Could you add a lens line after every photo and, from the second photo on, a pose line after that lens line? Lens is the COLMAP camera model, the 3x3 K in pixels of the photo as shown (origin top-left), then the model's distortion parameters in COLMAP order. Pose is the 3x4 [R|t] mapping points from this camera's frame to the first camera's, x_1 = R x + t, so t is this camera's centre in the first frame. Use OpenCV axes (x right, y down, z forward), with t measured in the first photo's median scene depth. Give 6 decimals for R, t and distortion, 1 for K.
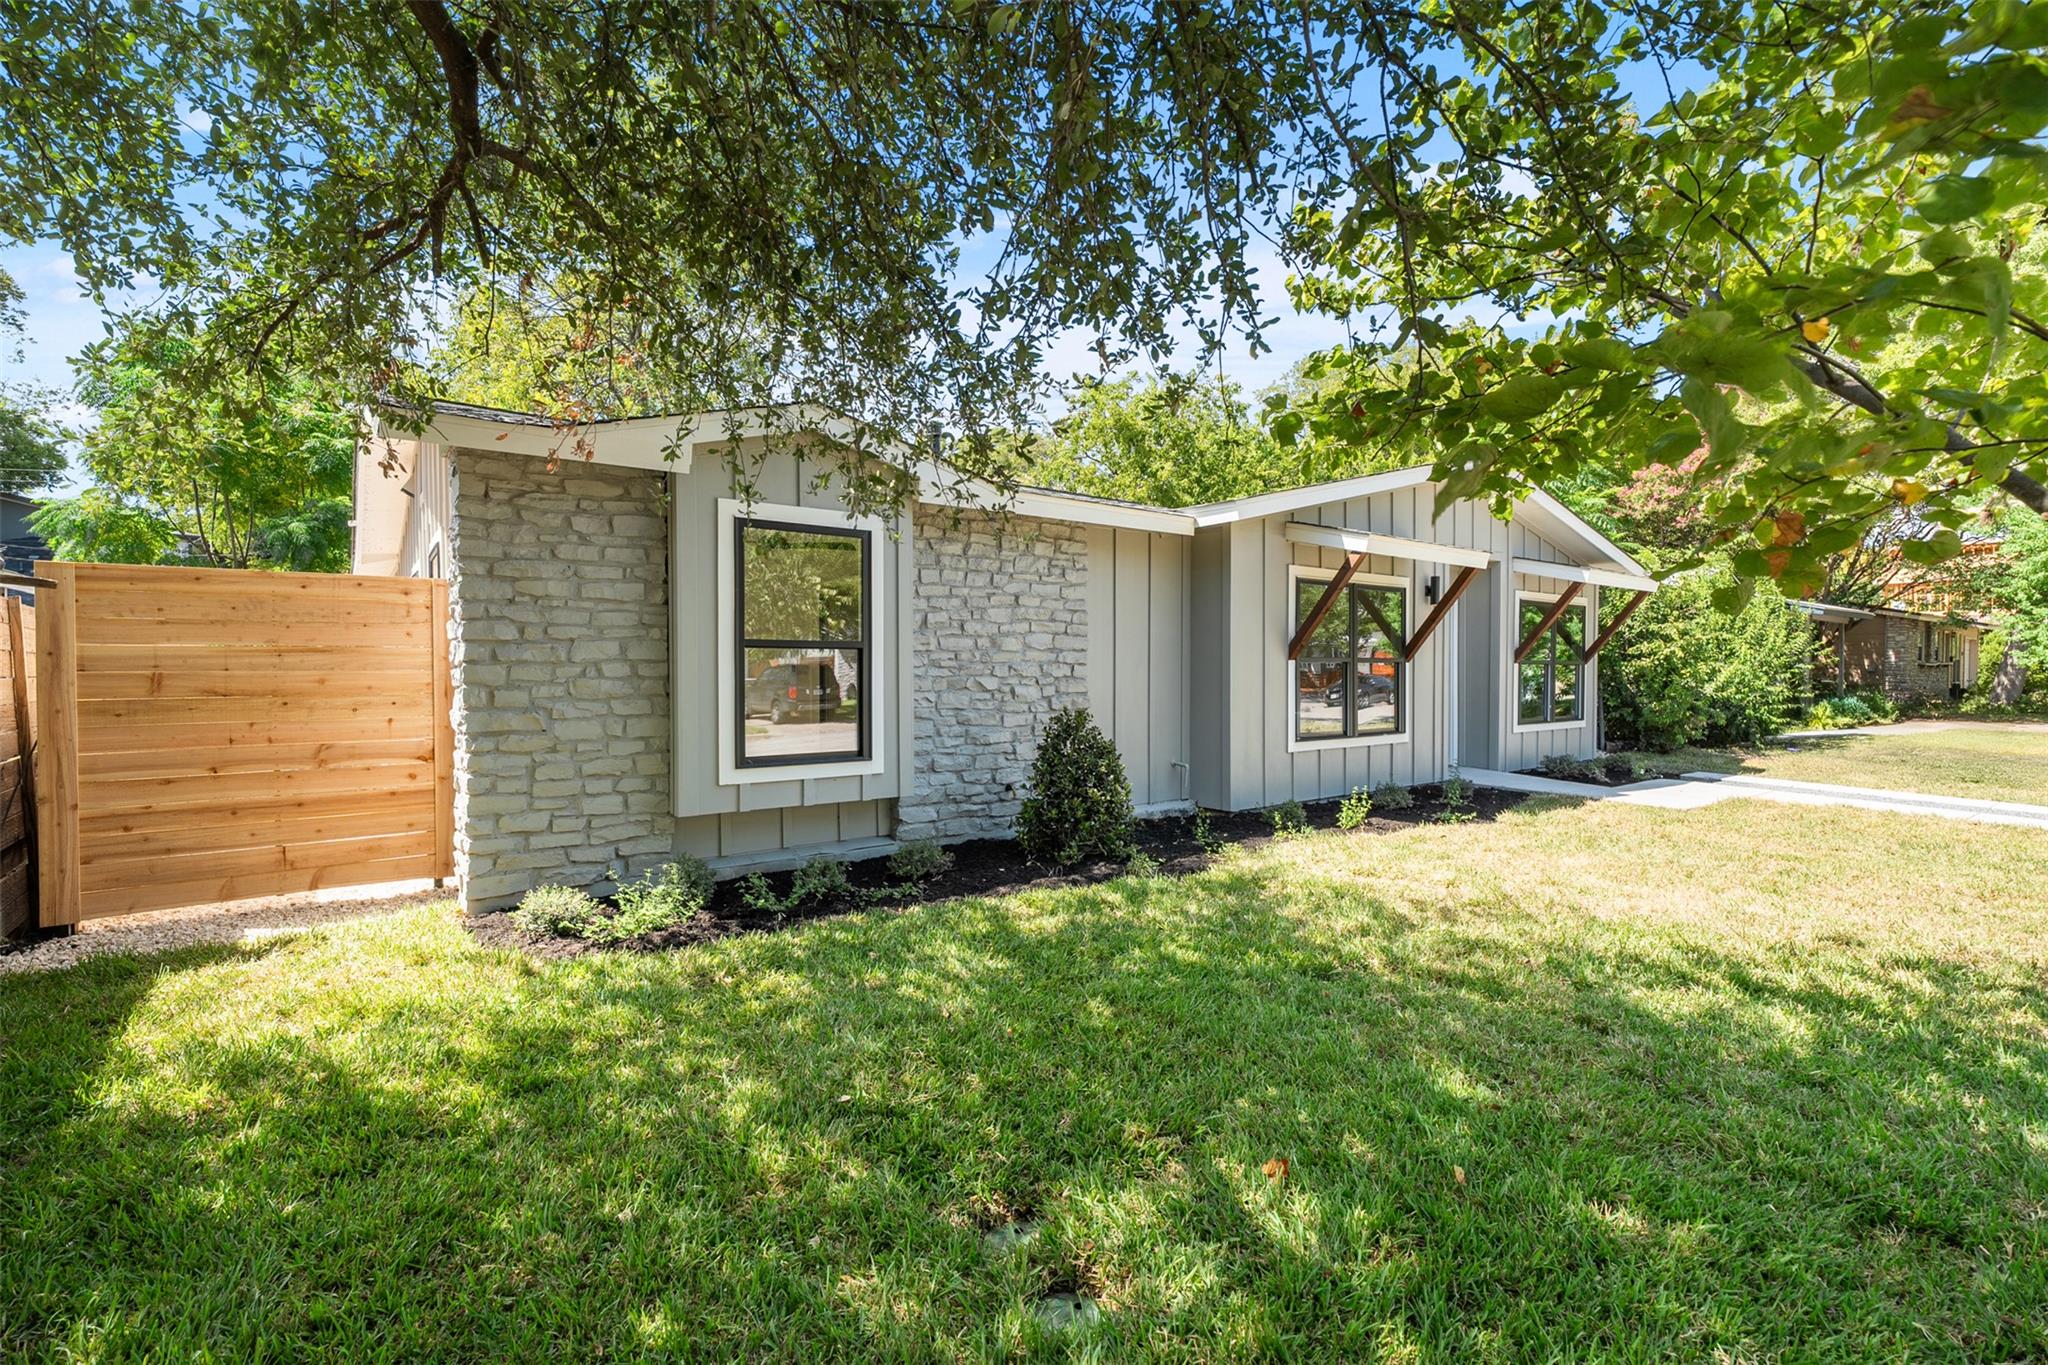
lens RADIAL K [[920.9, 0, 1024.4], [0, 920.9, 672.8], [0, 0, 1]] dist [-0.001793, 0.000015]
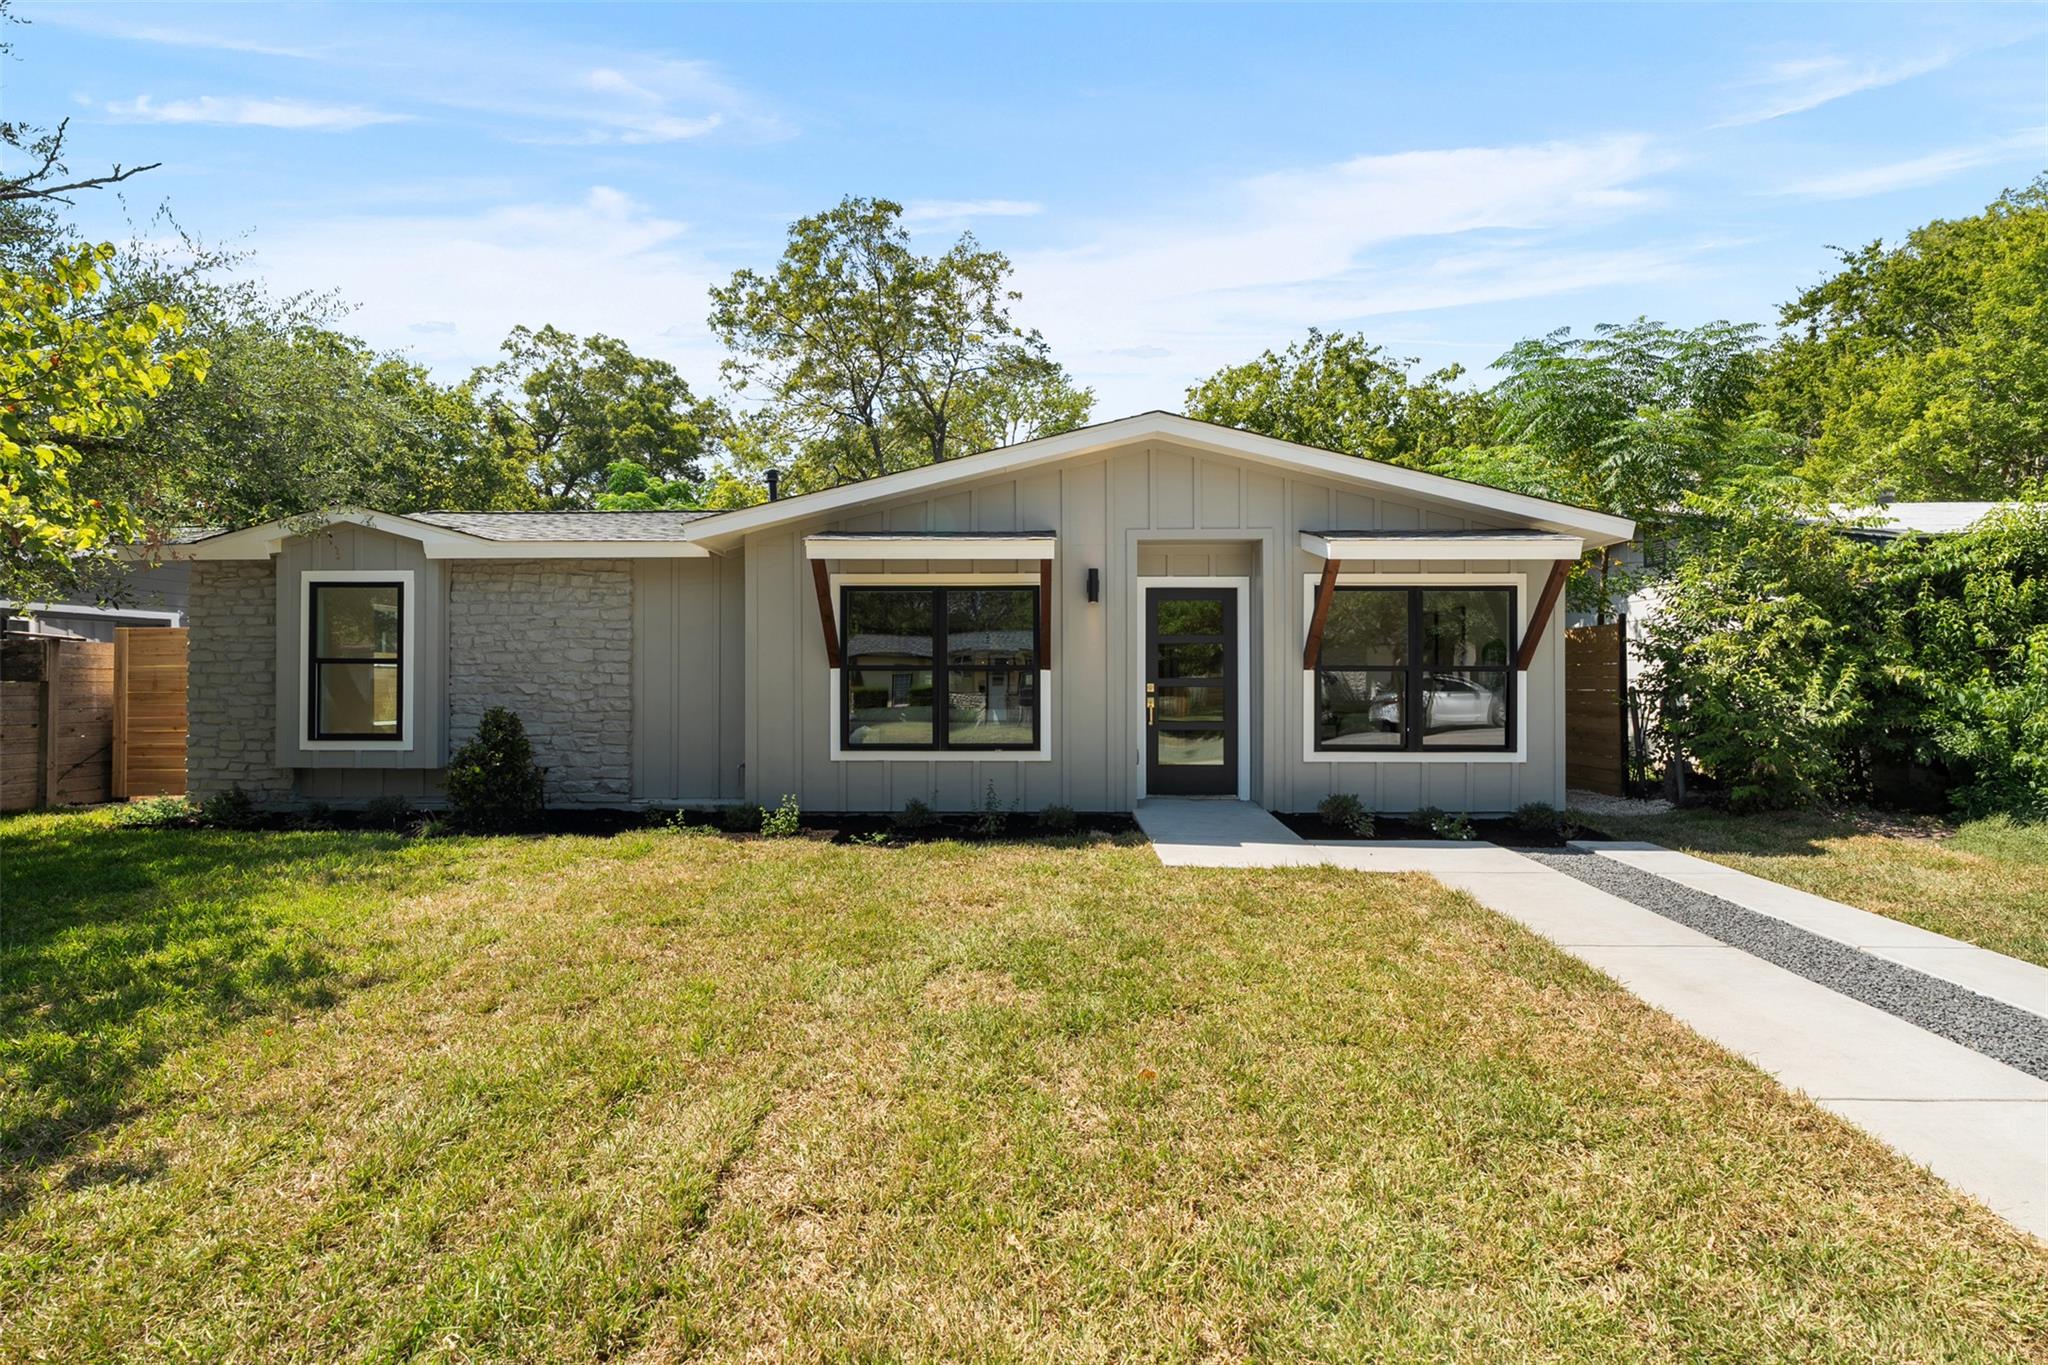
lens RADIAL K [[920.9, 0, 1024.4], [0, 920.9, 672.8], [0, 0, 1]] dist [-0.001793, 0.000015]
pose [[0.797681, -0.004612, -0.603062, 1.625906], [-0.001469, 0.999953, -0.009591, 0.001607], [0.603078, 0.008536, 0.797637, 0.477275]]
